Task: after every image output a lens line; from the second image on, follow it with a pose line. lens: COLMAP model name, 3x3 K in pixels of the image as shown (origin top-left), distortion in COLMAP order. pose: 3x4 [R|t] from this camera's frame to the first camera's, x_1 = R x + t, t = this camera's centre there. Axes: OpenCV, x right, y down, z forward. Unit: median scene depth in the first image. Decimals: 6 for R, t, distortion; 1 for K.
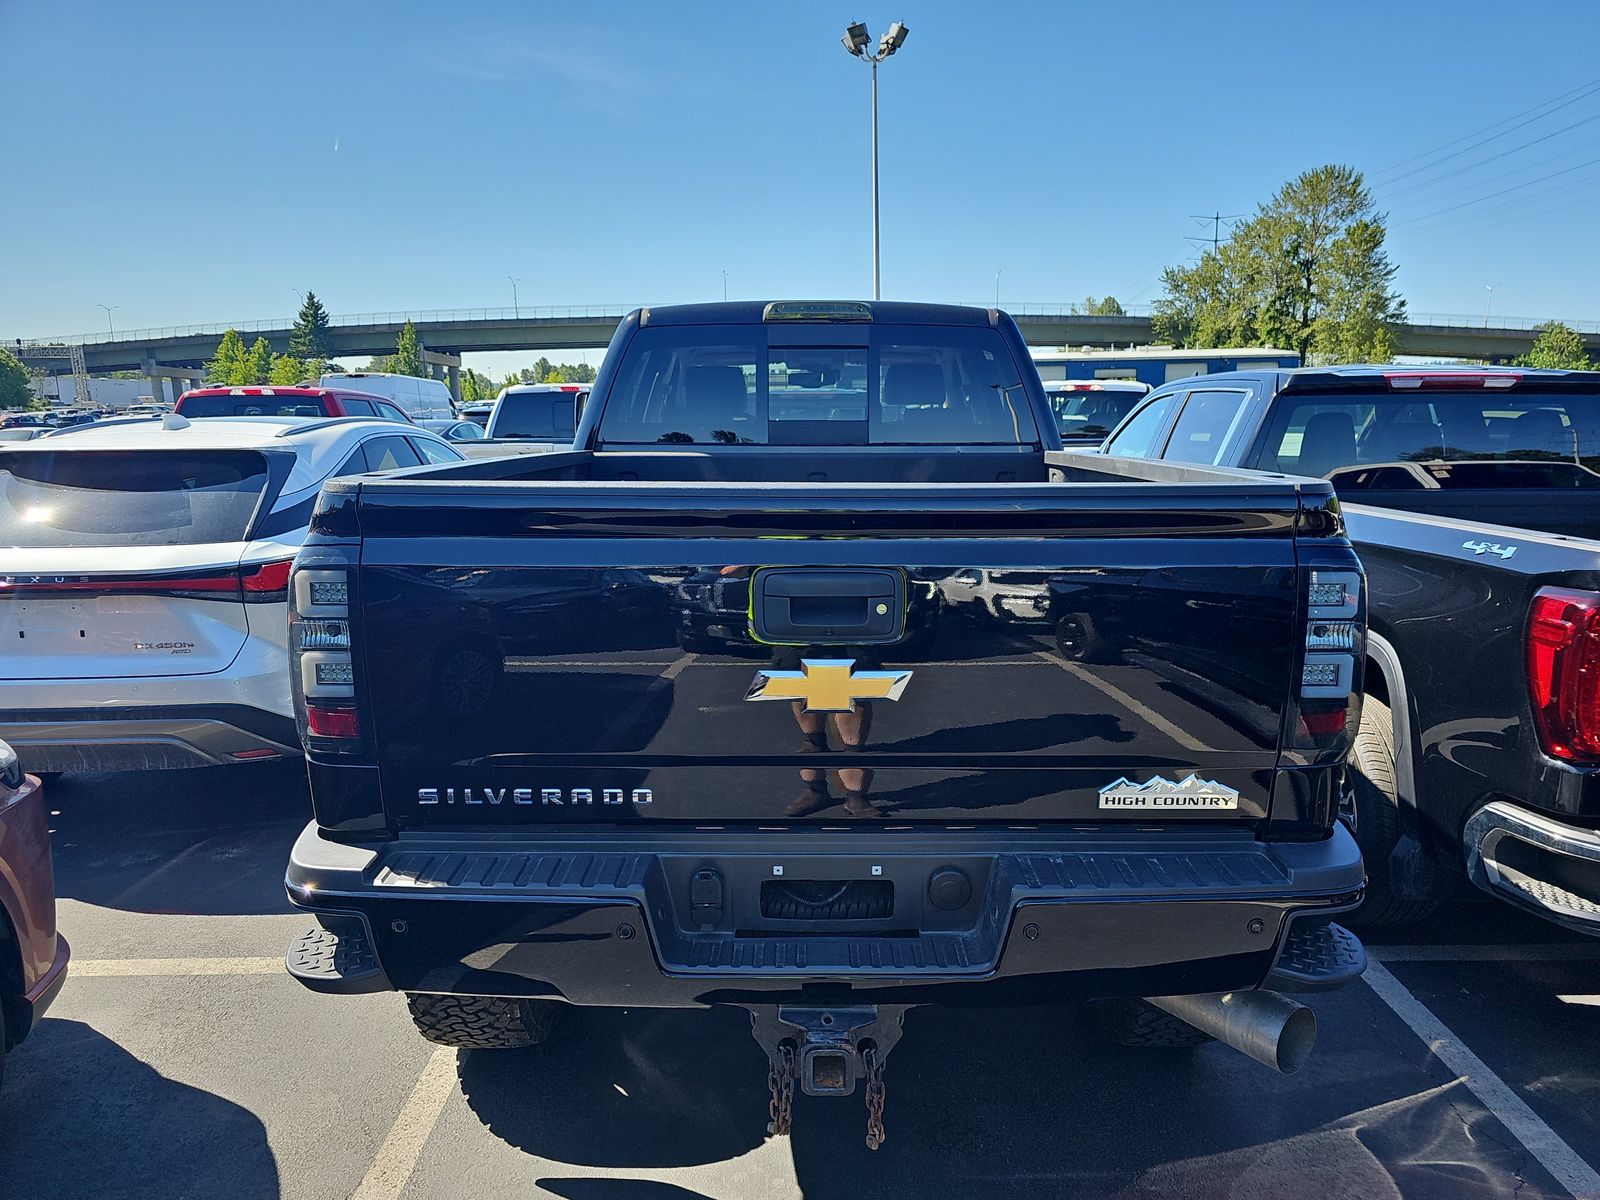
lens RADIAL K [[1058.4, 0, 797.0], [0, 1058.4, 597.8], [0, 0, 1]] dist [-0.000307, 0.000374]
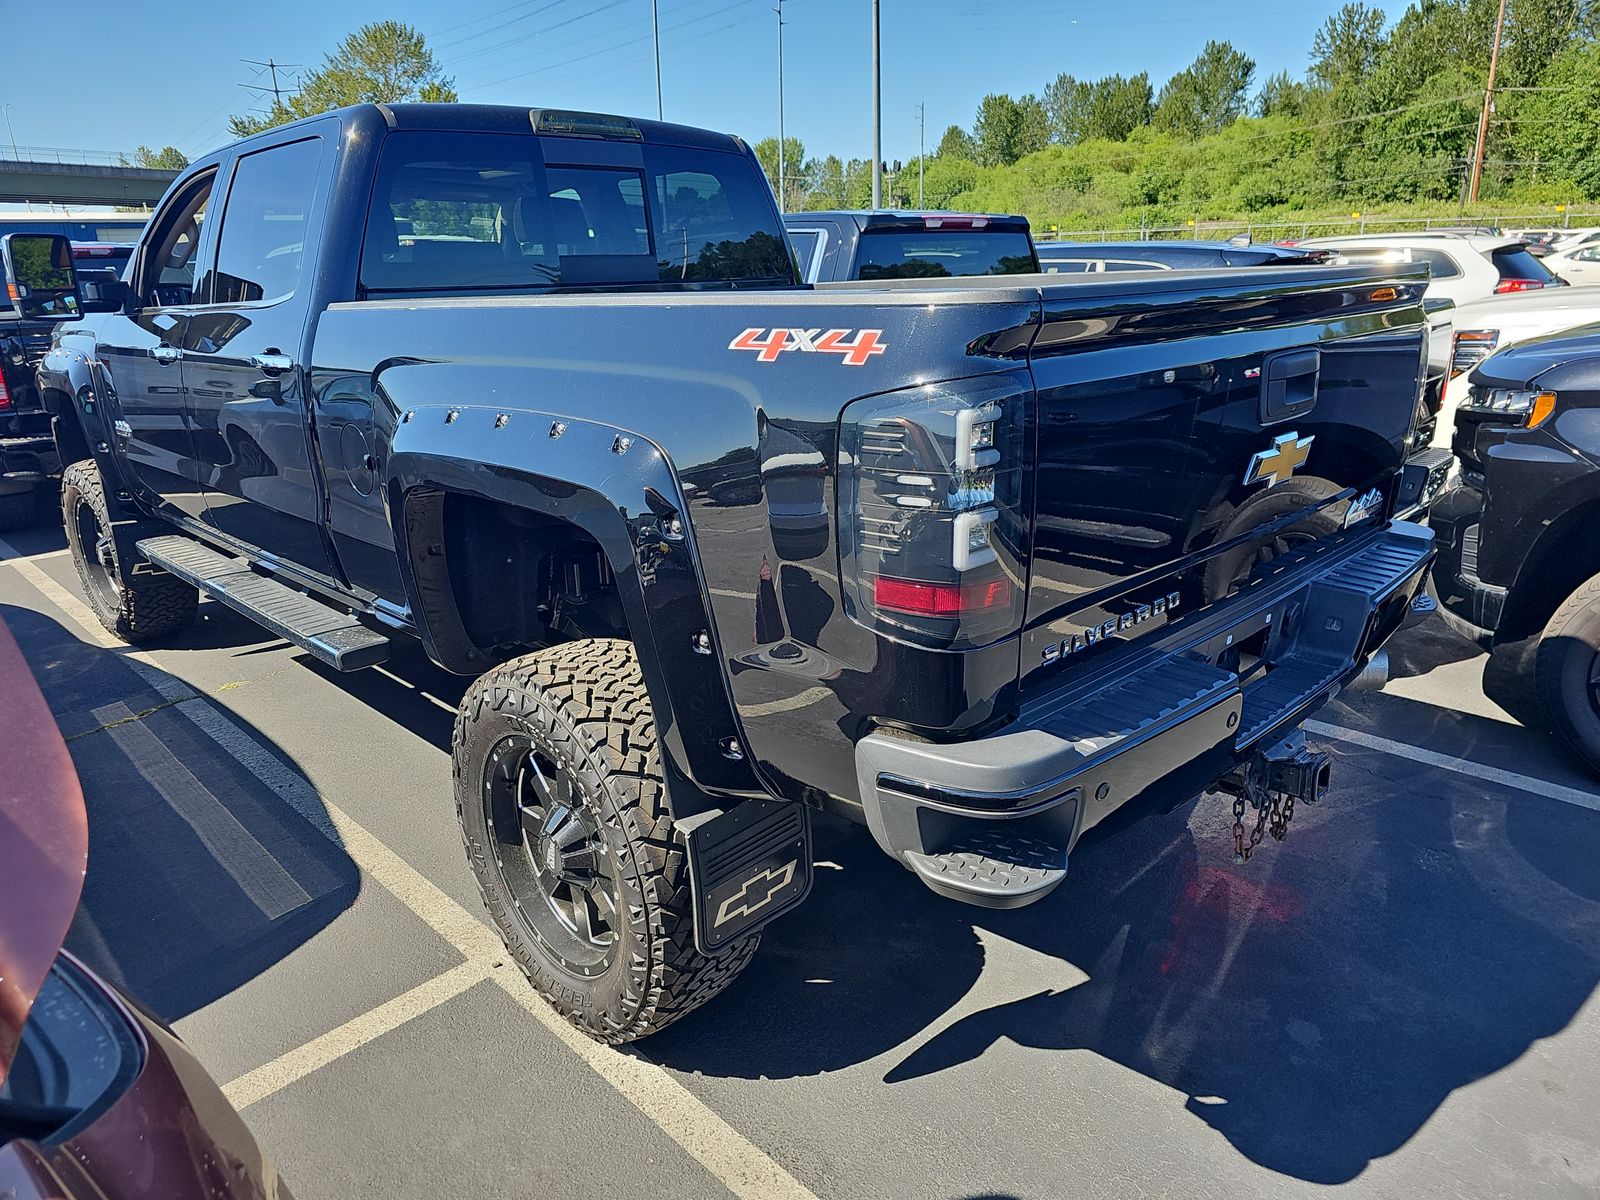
lens RADIAL K [[1058.4, 0, 797.0], [0, 1058.4, 597.8], [0, 0, 1]] dist [-0.000307, 0.000374]
pose [[0.714072, -0.224543, 0.663085, -0.515541], [0.144676, 0.974052, 0.174046, -0.020614], [-0.684960, -0.028349, 0.728029, 0.243547]]
